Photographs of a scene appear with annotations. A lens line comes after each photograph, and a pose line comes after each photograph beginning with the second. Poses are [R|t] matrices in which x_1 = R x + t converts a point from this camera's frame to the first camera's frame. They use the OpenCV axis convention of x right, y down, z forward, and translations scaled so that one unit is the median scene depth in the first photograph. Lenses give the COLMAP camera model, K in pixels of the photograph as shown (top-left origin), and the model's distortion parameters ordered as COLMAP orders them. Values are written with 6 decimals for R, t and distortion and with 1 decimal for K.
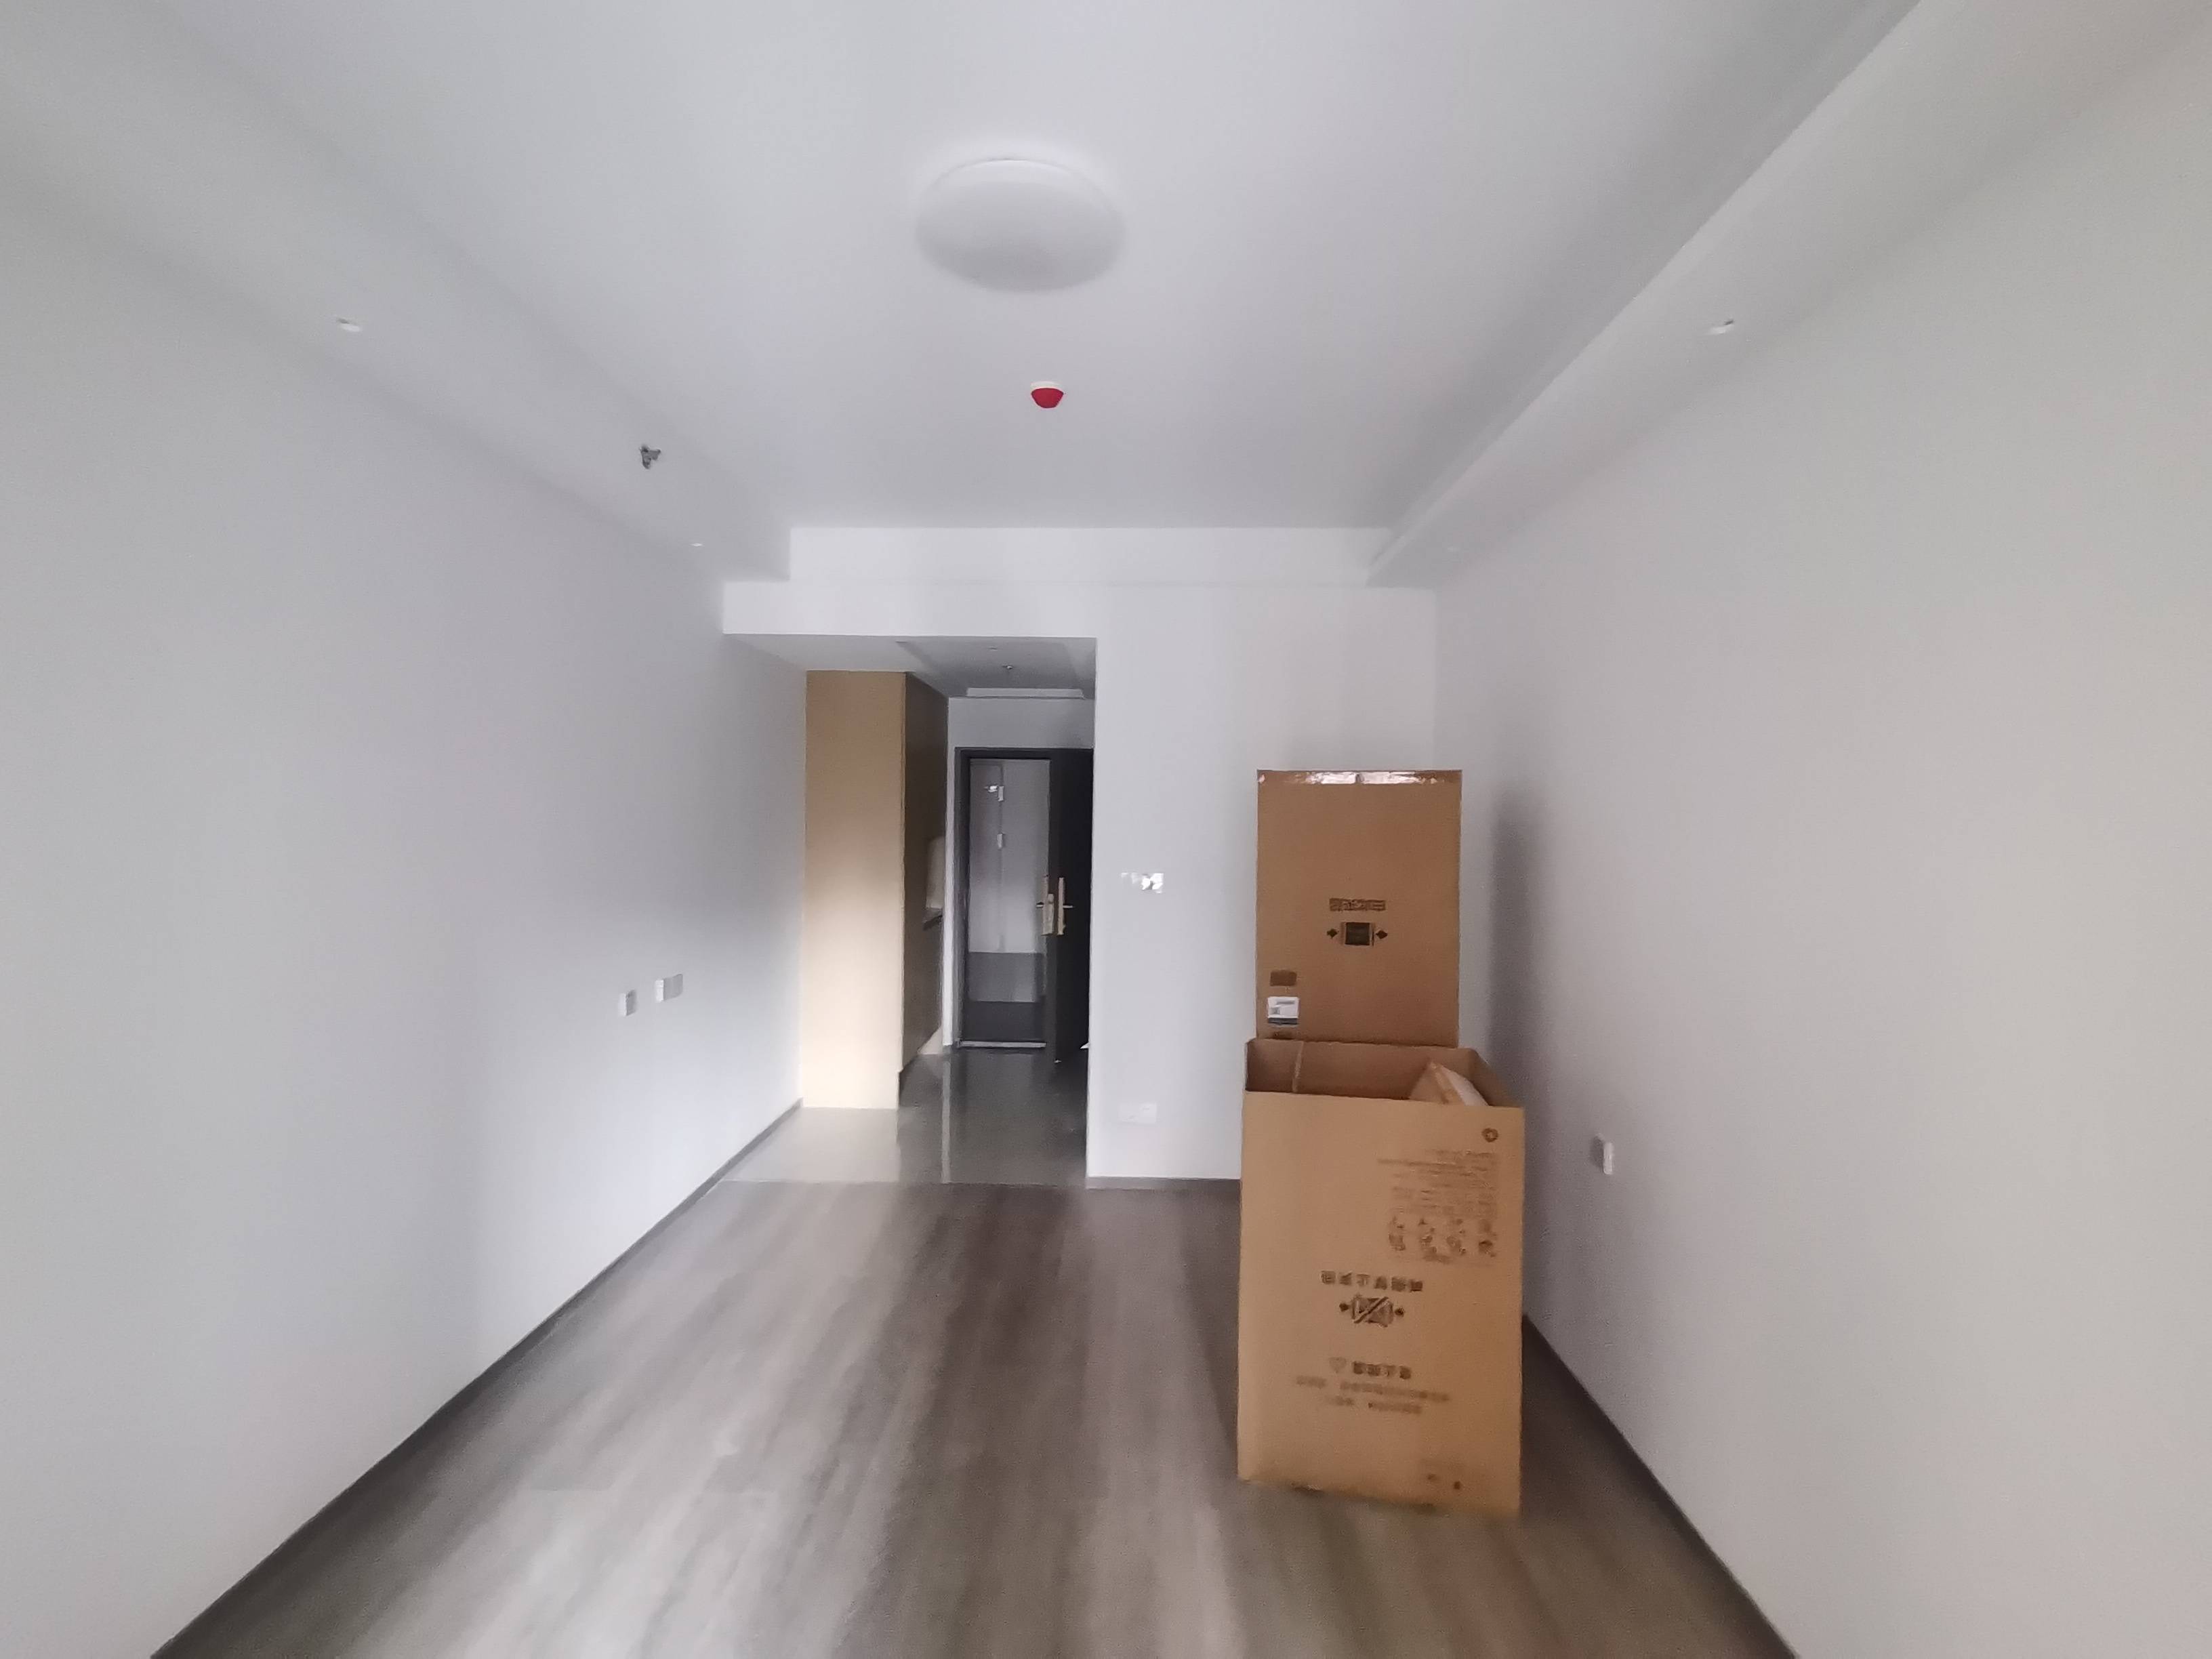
lens RADIAL K [[1109.7, 0, 1091.5], [0, 1109.7, 832.6], [0, 0, 1]] dist [0.047966, -0.005475]
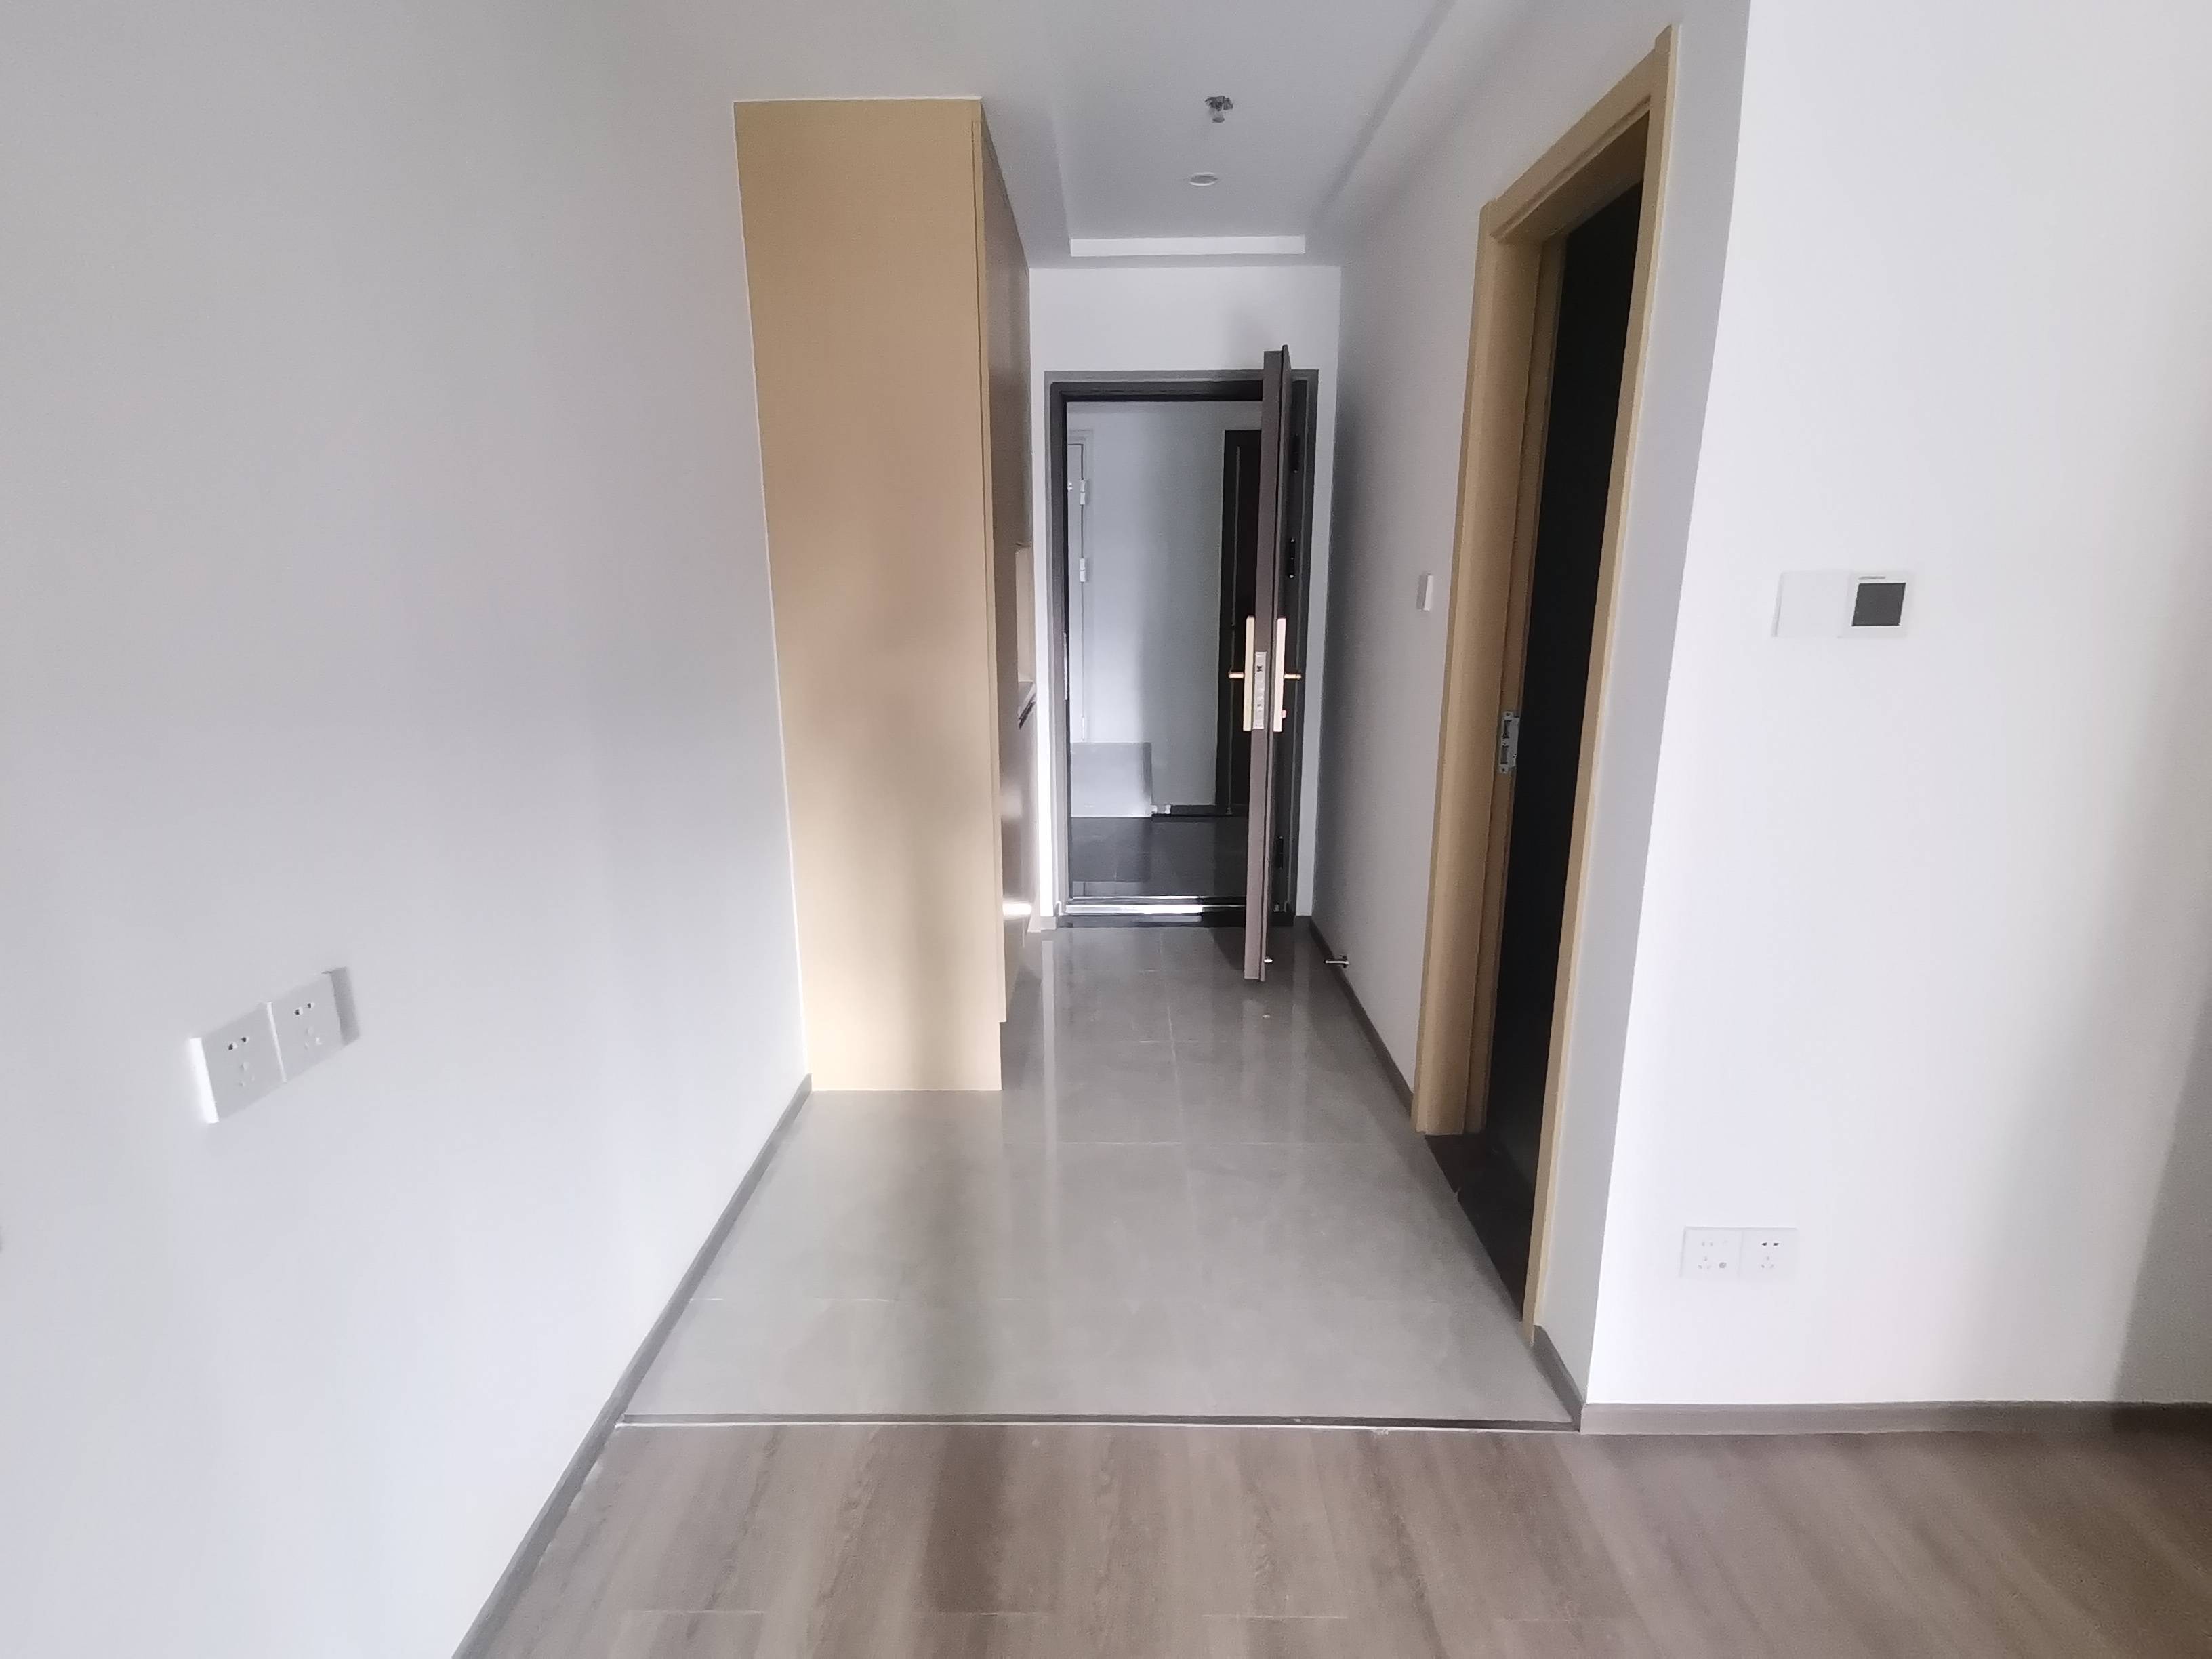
lens RADIAL K [[1109.7, 0, 1099.5], [0, 1109.7, 836.2], [0, 0, 1]] dist [0.047966, -0.005475]
pose [[0.999701, -0.023439, 0.006972, -0.199747], [0.021317, 0.974990, 0.221225, 0.039101], [-0.011983, -0.221010, 0.975198, 0.818531]]
